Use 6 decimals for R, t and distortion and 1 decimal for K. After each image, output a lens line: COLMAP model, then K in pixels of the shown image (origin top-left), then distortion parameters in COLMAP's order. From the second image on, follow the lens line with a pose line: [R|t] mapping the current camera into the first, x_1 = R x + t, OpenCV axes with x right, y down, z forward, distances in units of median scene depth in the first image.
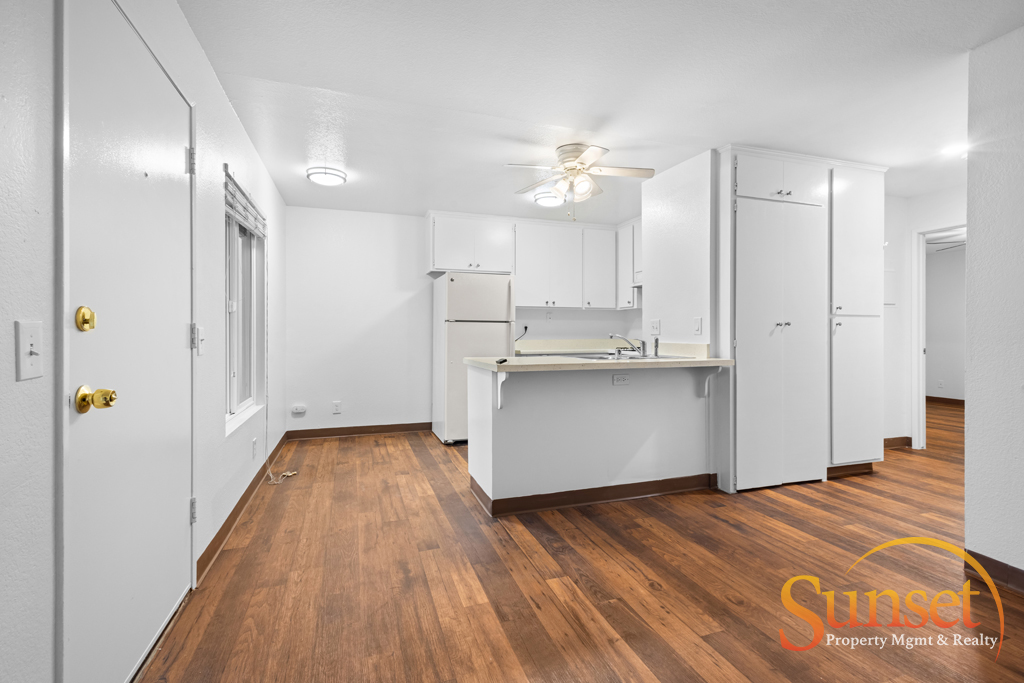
lens RADIAL K [[481.1, 0, 513.6], [0, 481.1, 346.7], [0, 0, 1]] dist [0.016025, 0.000033]
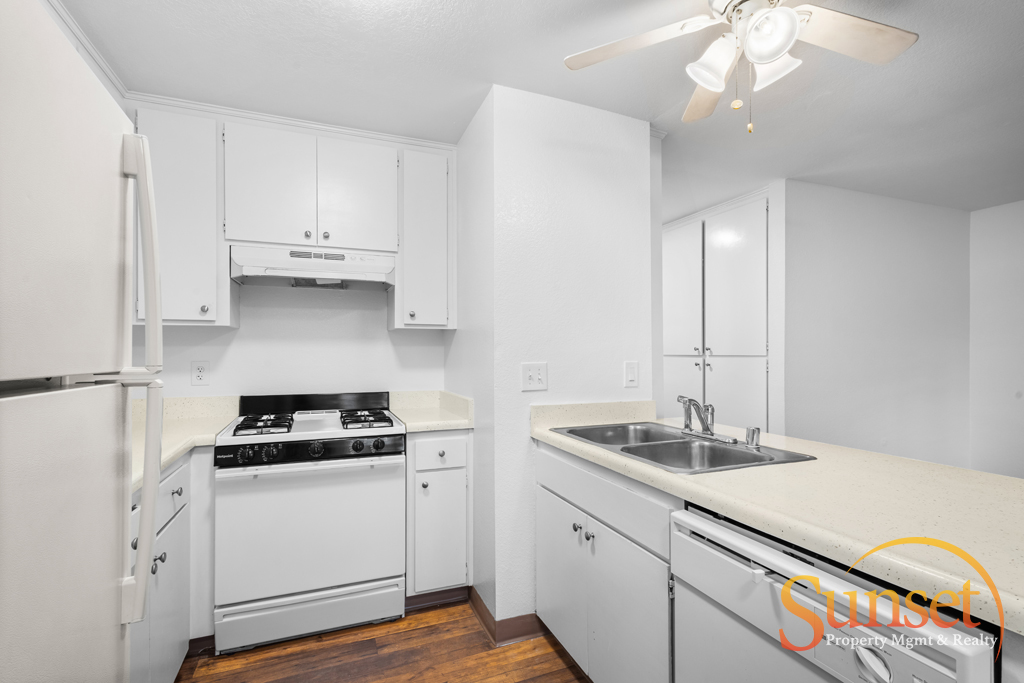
lens RADIAL K [[481.1, 0, 513.6], [0, 481.1, 346.7], [0, 0, 1]] dist [0.016025, 0.000033]
pose [[-0.050791, 0.008228, 0.998675, -0.166894], [0.027591, 0.999596, -0.006833, -0.050009], [-0.998328, 0.027208, -0.050997, 0.746841]]
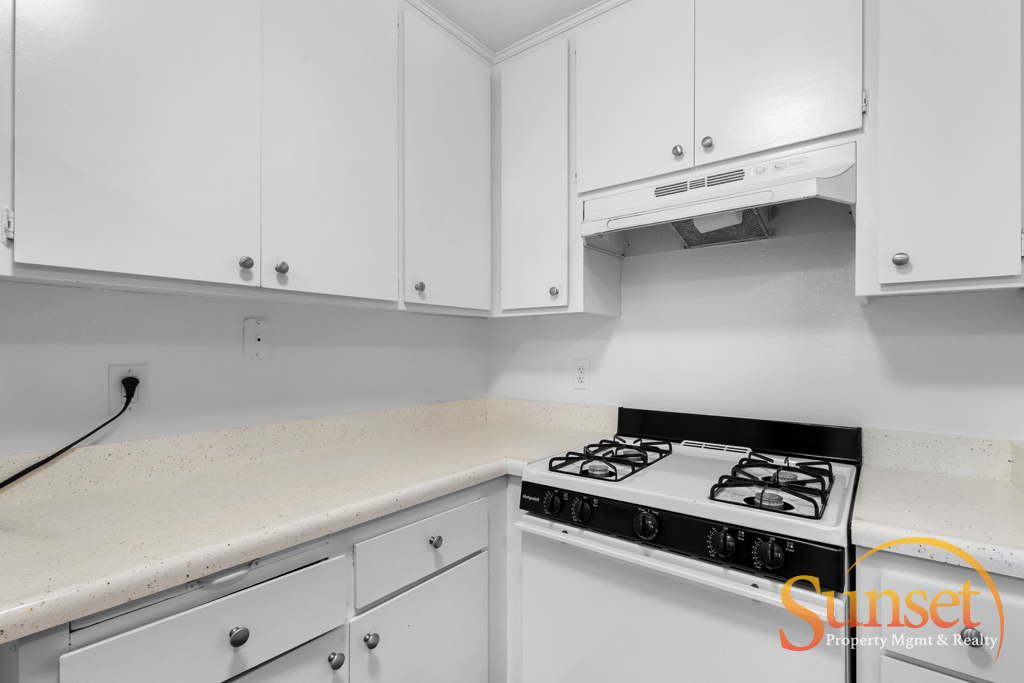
lens RADIAL K [[481.1, 0, 513.6], [0, 481.1, 346.7], [0, 0, 1]] dist [0.016025, 0.000033]
pose [[0.834040, 0.002534, 0.551698, 0.049184], [0.015518, 0.999486, -0.028051, -0.047836], [-0.551486, 0.031958, 0.833572, 0.741732]]
